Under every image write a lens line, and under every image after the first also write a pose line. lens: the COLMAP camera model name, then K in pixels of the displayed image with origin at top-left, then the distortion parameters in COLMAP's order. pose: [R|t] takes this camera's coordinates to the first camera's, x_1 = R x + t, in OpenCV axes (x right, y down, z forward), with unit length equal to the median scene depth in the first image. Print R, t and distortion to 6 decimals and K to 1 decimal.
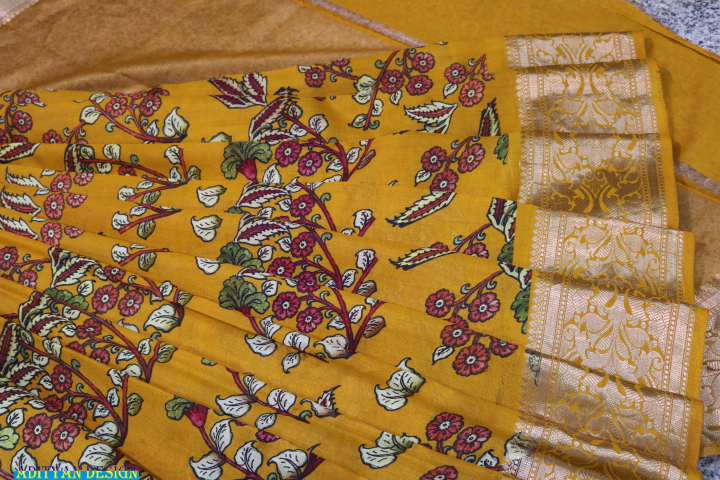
lens RADIAL K [[829.7, 0, 360.0], [0, 829.7, 240.0], [0, 0, 1]] dist [-0.001894, 0.015336]
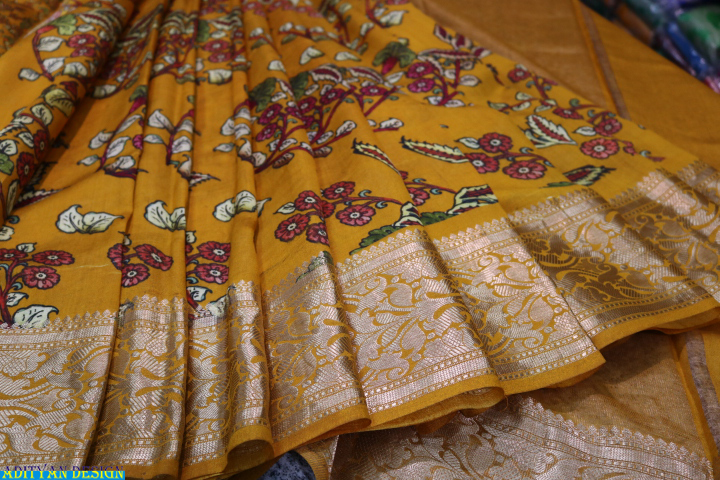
lens RADIAL K [[829.7, 0, 360.0], [0, 829.7, 240.0], [0, 0, 1]] dist [-0.001894, 0.015336]
pose [[0.498466, 0.620273, -0.605634, 0.650595], [-0.795629, 0.604744, -0.035480, 0.117641], [0.344247, 0.499546, 0.794952, 0.316396]]
